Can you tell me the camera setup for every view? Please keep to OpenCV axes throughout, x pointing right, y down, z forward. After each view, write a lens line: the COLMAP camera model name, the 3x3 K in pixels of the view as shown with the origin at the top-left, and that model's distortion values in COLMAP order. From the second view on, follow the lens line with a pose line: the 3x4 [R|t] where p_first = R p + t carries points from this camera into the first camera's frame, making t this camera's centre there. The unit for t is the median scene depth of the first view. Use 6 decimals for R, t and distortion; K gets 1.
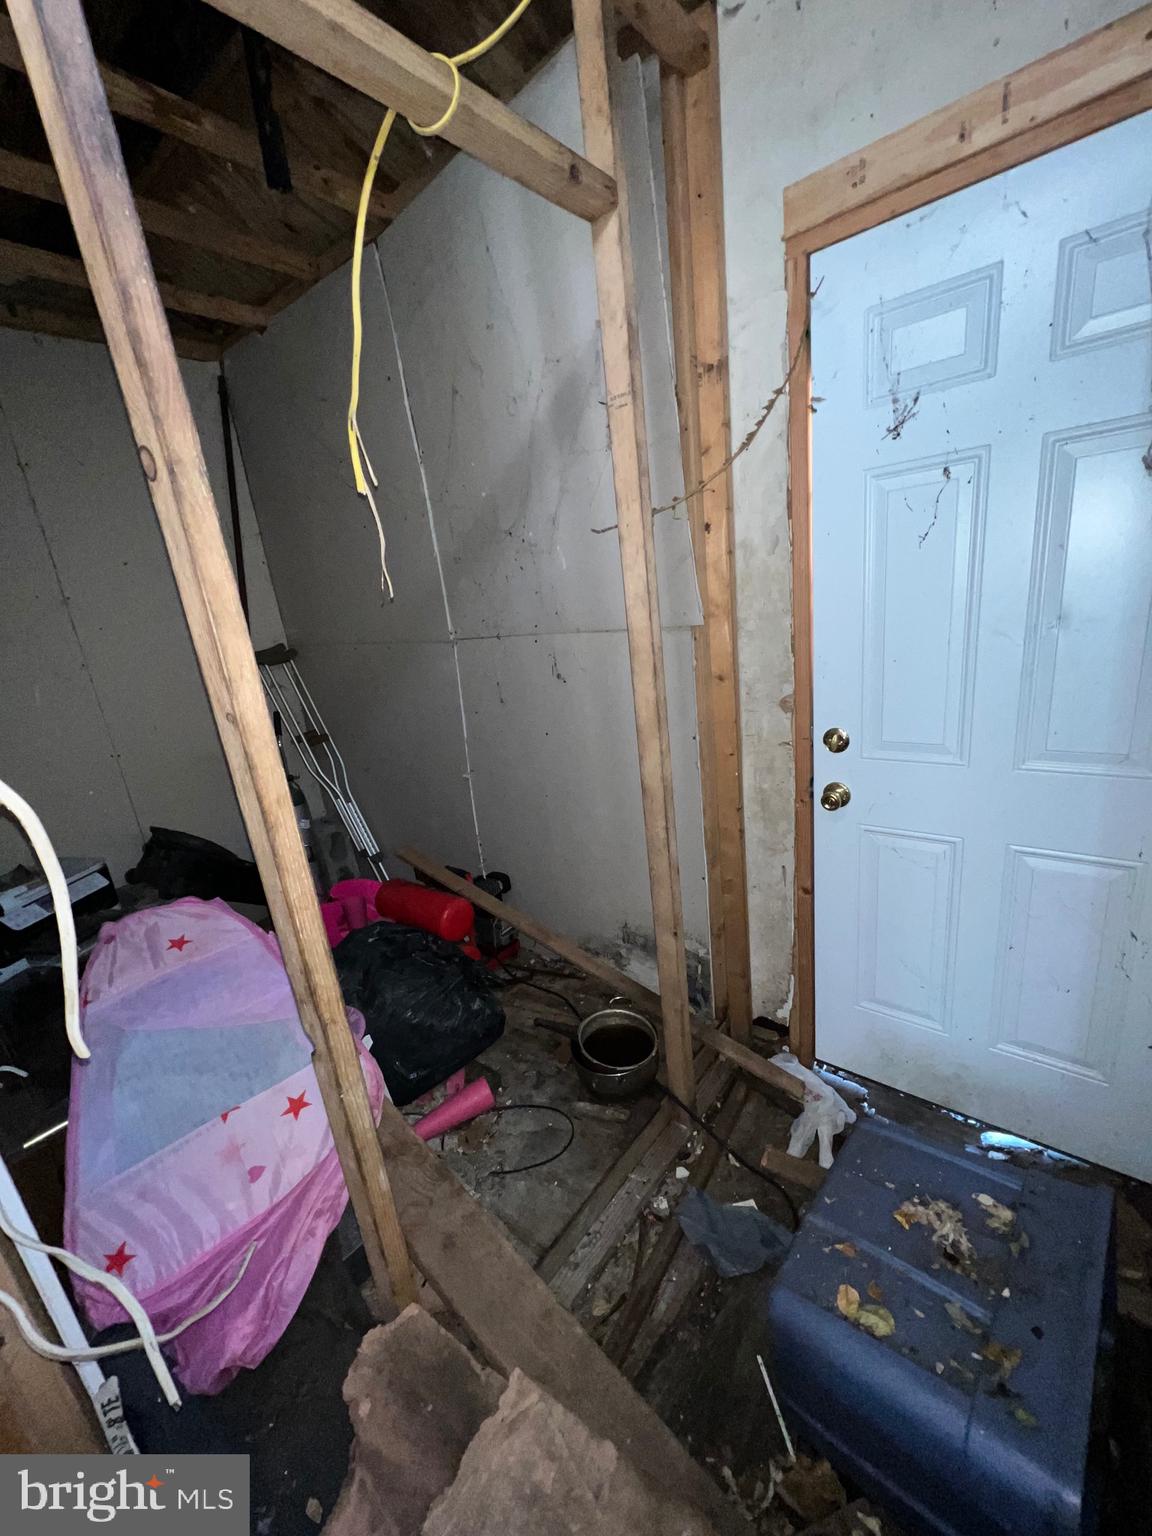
lens RADIAL K [[613.0, 0, 570.2], [0, 613.0, 770.1], [0, 0, 1]] dist [0.000293, -0.000203]
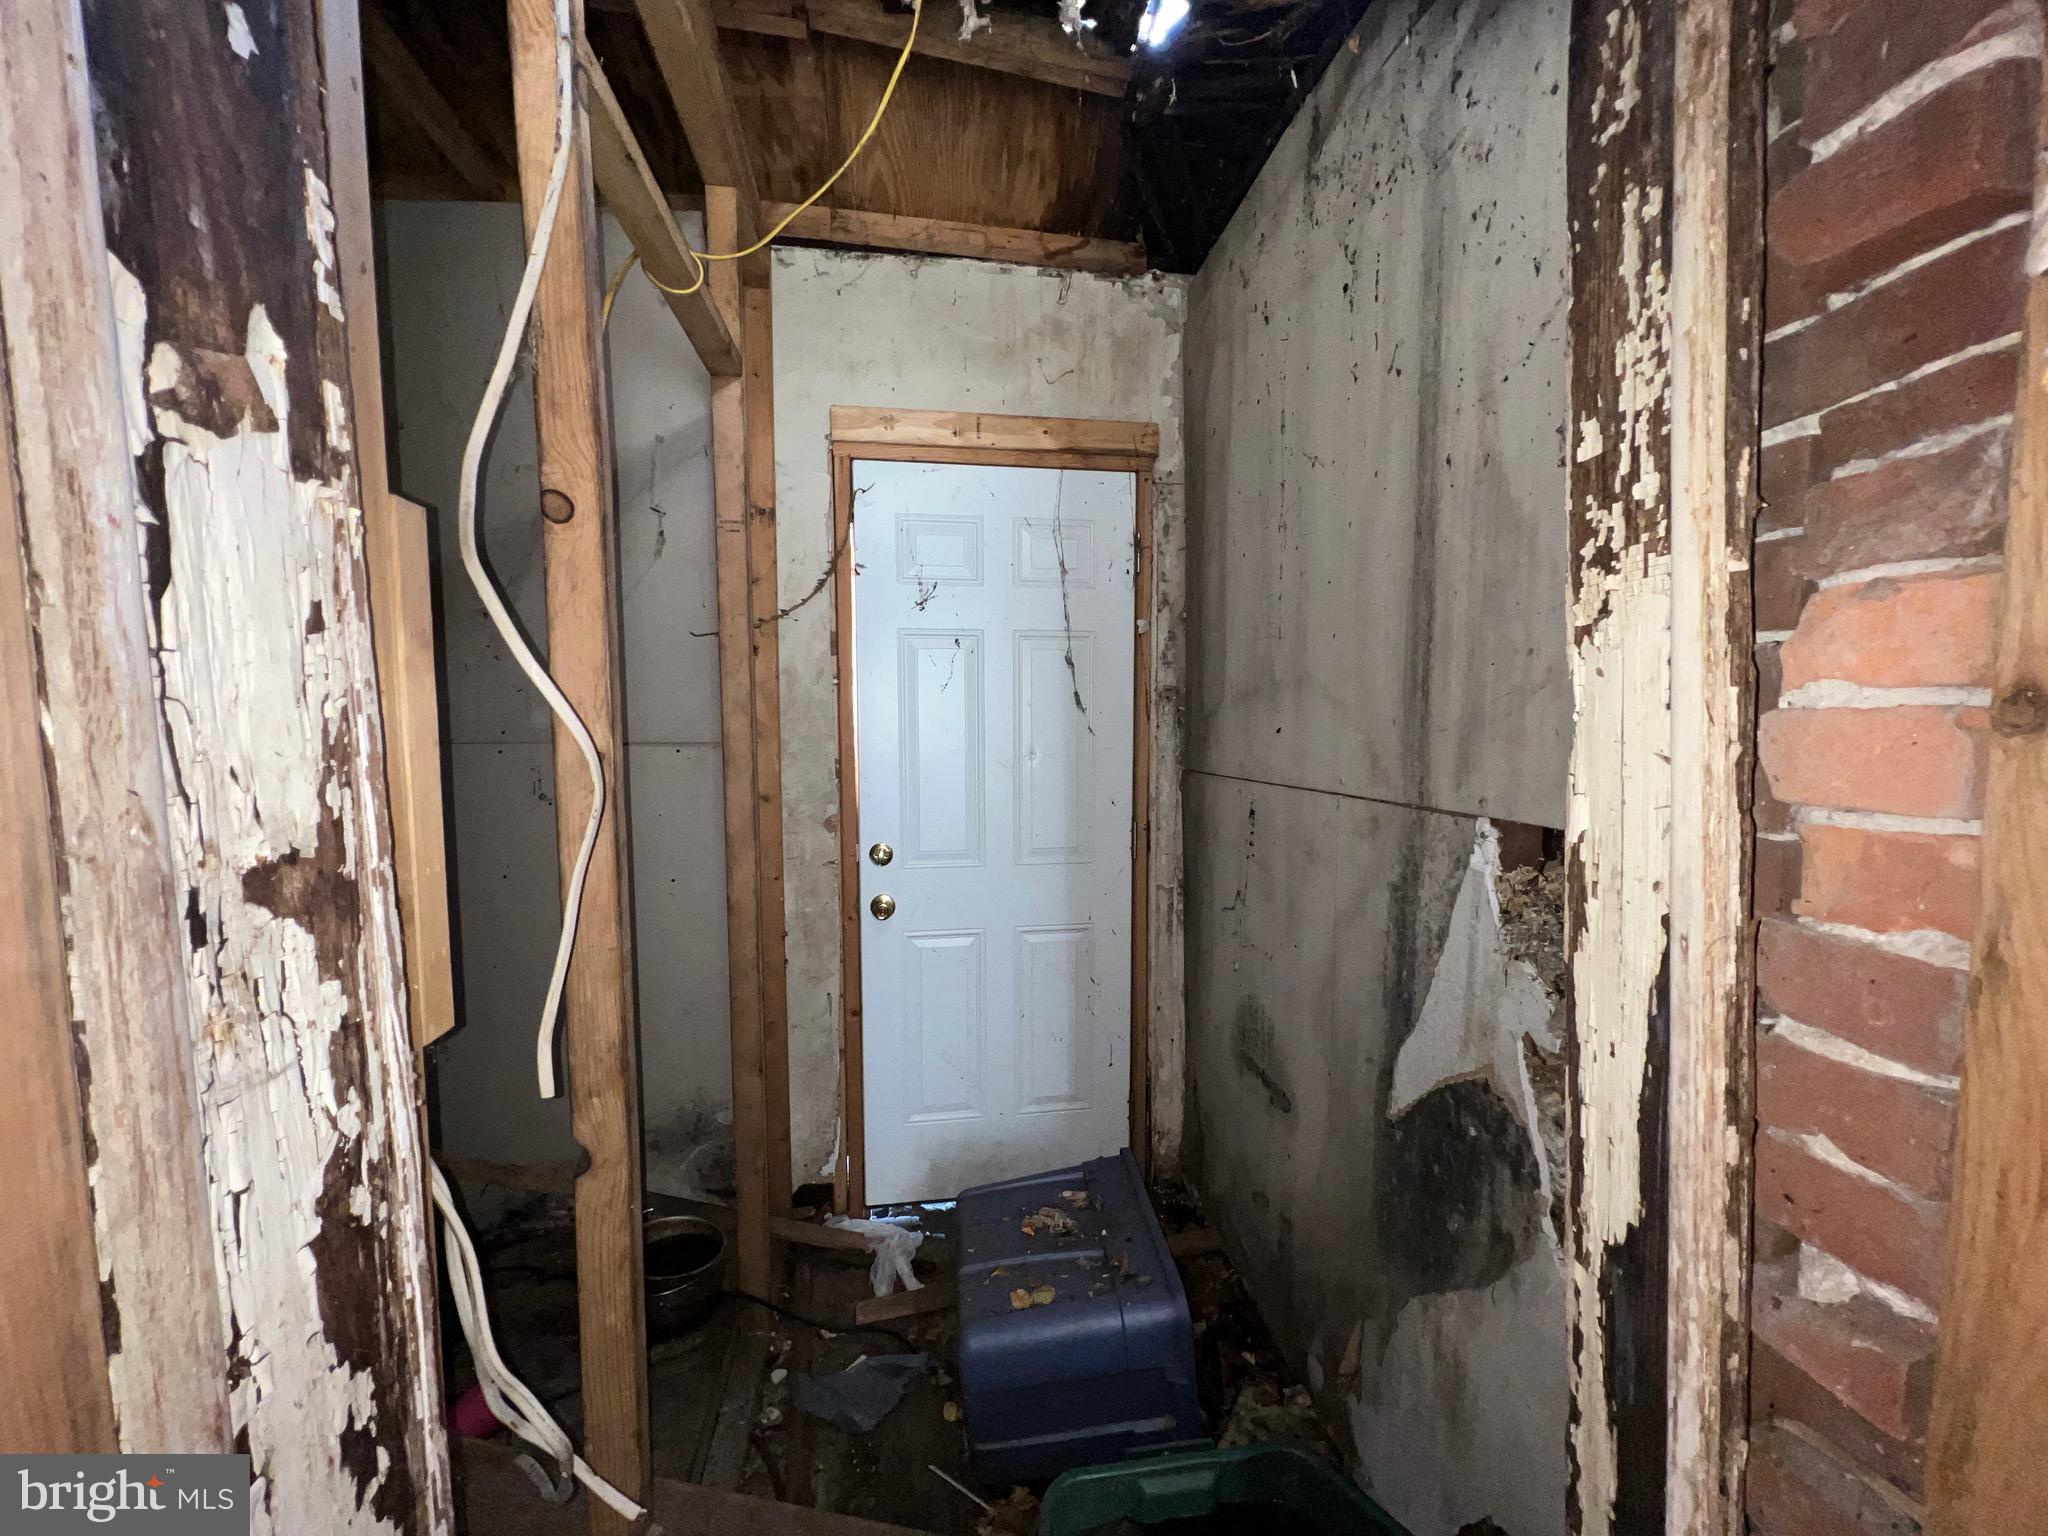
lens RADIAL K [[817.4, 0, 1024.1], [0, 817.4, 774.8], [0, 0, 1]] dist [0.000293, -0.000203]
pose [[0.668567, 0.054197, 0.741675, -0.518970], [0.136586, 0.971425, -0.194108, 0.141280], [-0.731001, 0.231077, 0.642060, -0.160884]]
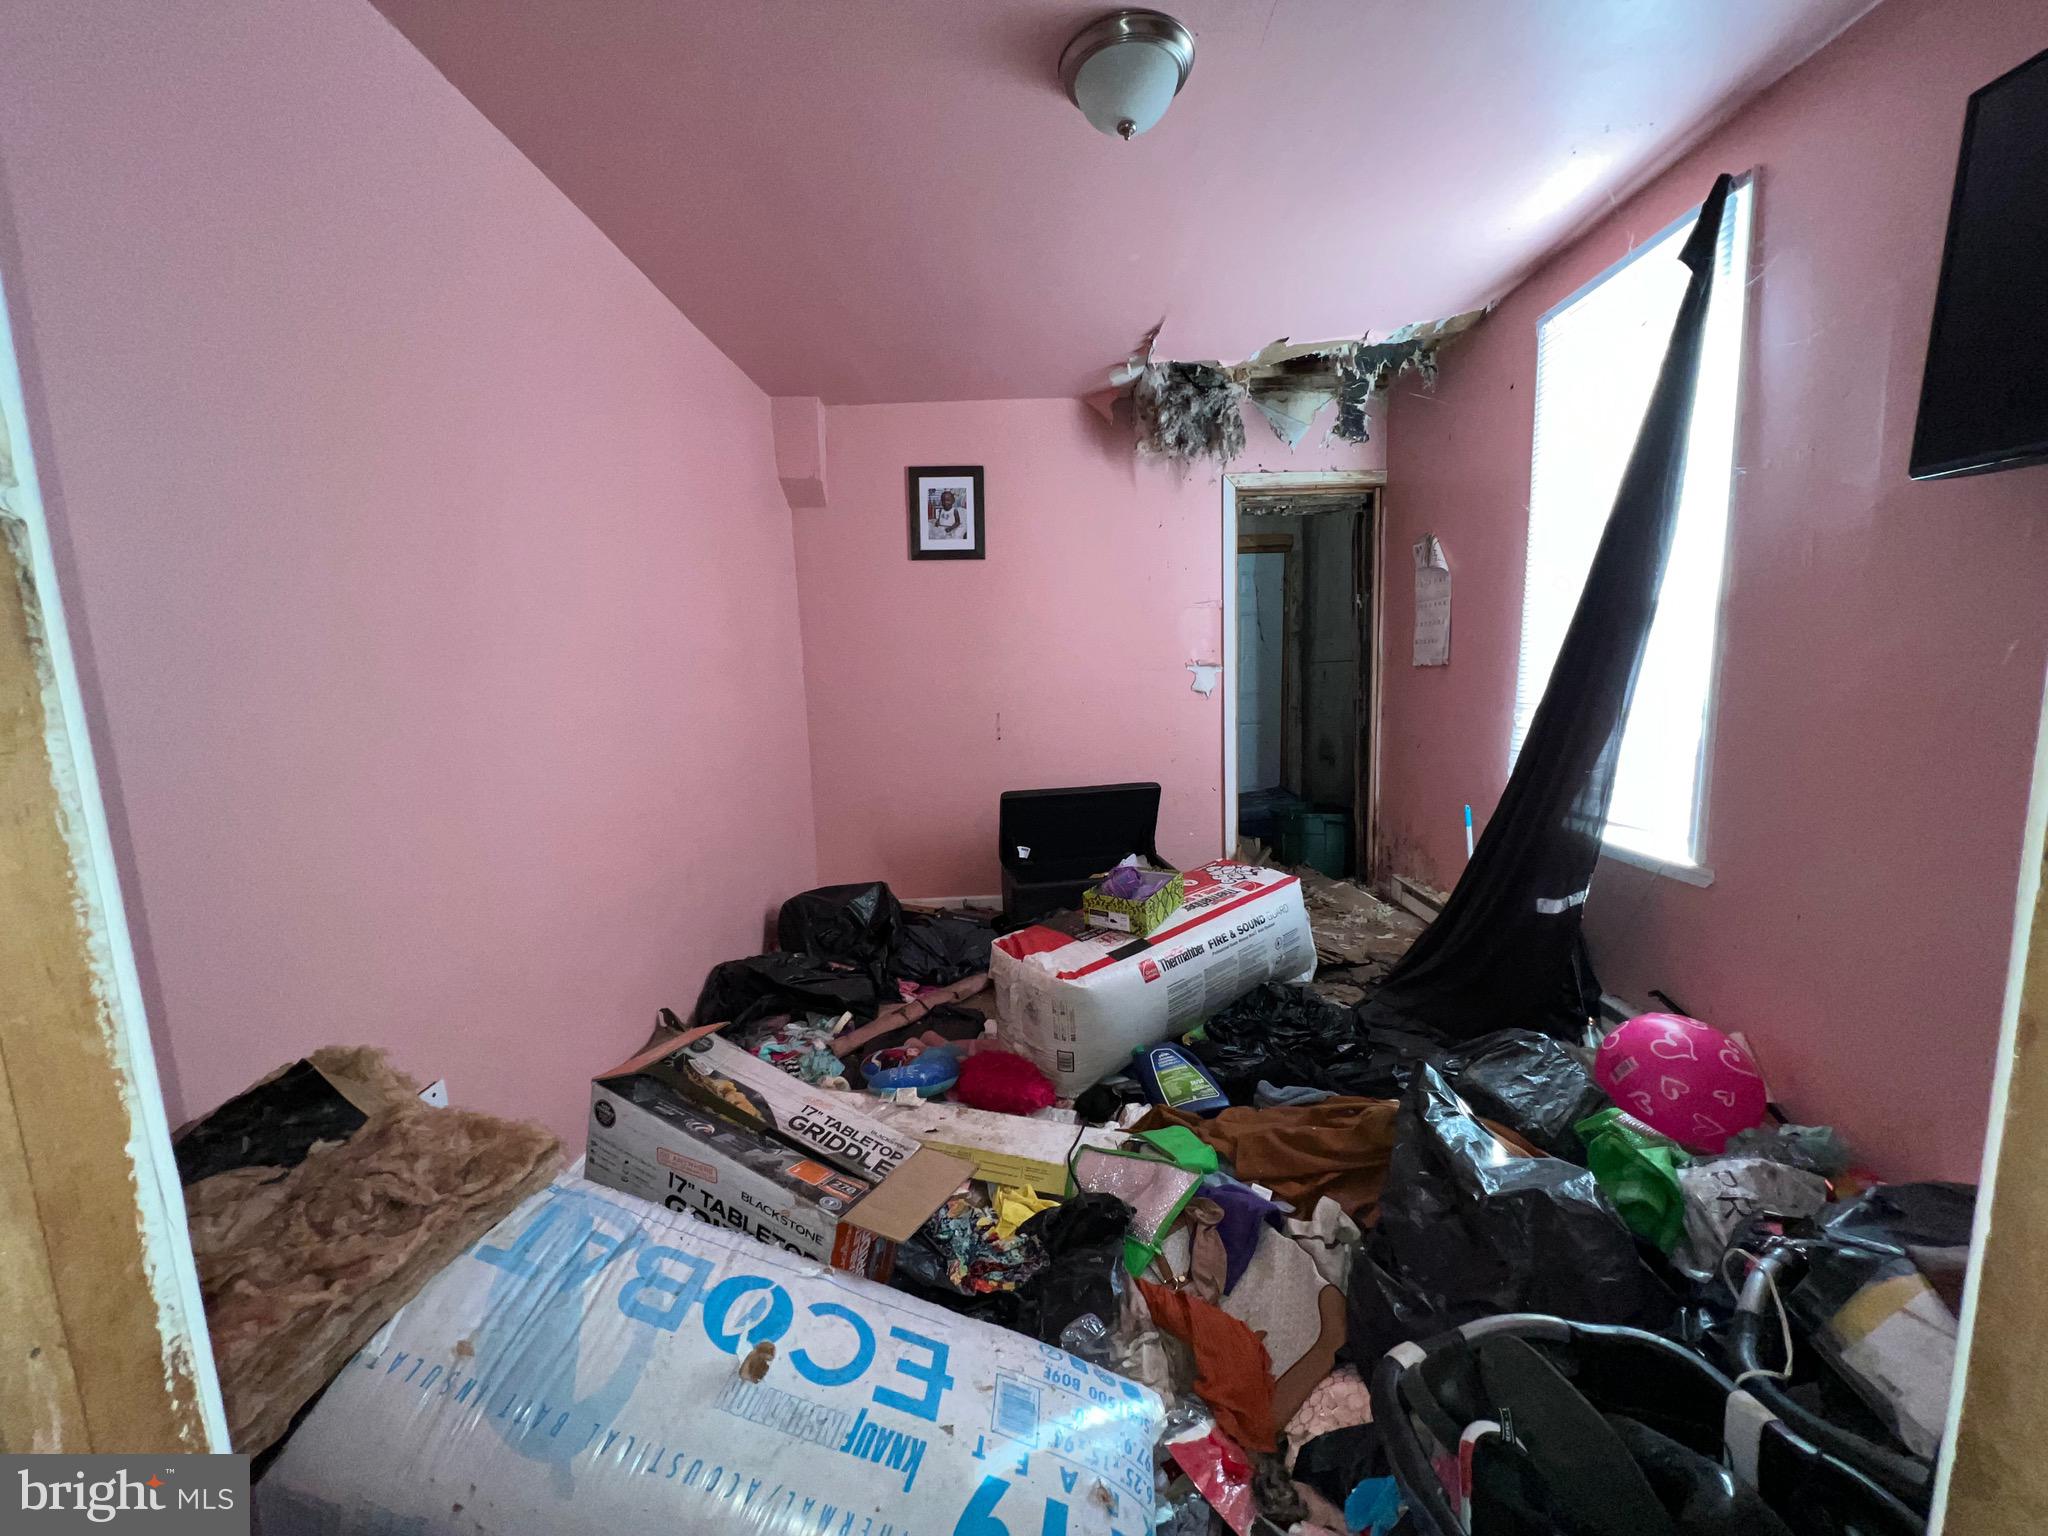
lens RADIAL K [[817.4, 0, 1023.0], [0, 817.4, 769.1], [0, 0, 1]] dist [0.000293, -0.000203]
pose [[0.771973, -0.002084, 0.635652, -3.029344], [0.120854, 0.982236, -0.143552, 0.867811], [-0.624061, 0.187639, 0.758512, -1.627142]]
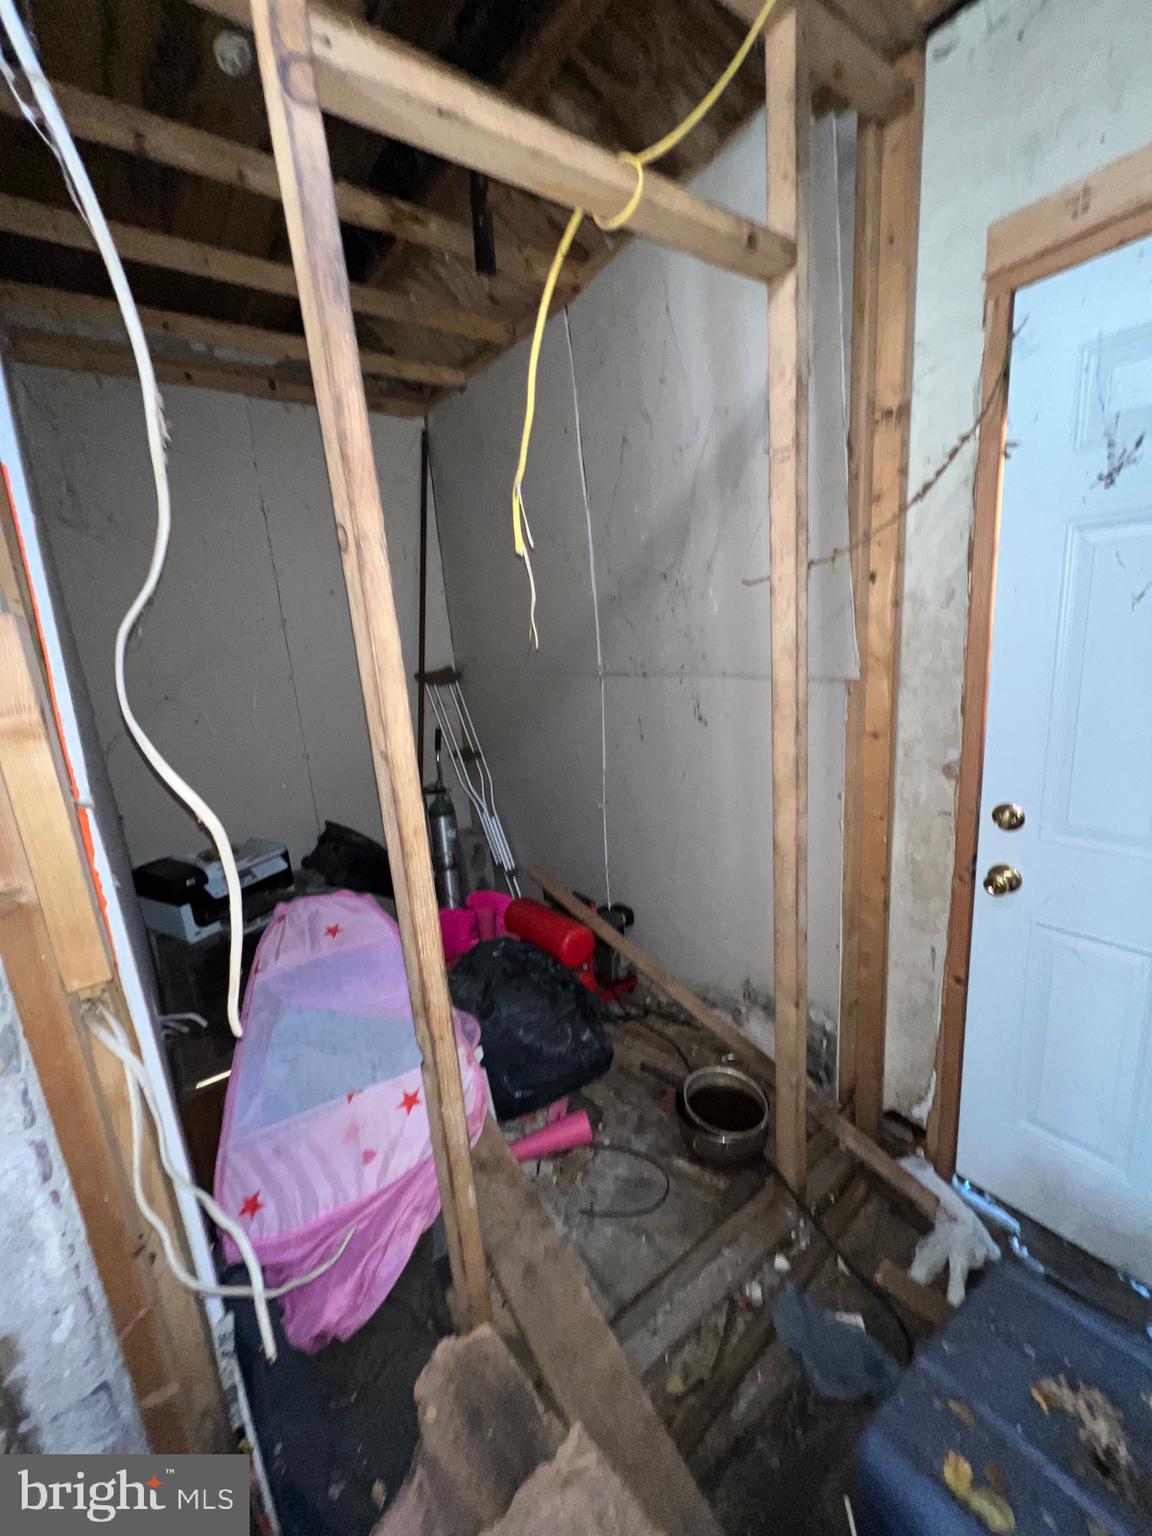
lens RADIAL K [[613.0, 0, 570.5], [0, 613.0, 770.1], [0, 0, 1]] dist [0.000293, -0.000203]
pose [[0.967731, 0.092369, -0.234444, 0.024838], [-0.101121, 0.994546, -0.025561, -0.031980], [0.230804, 0.048443, 0.971794, -0.010990]]
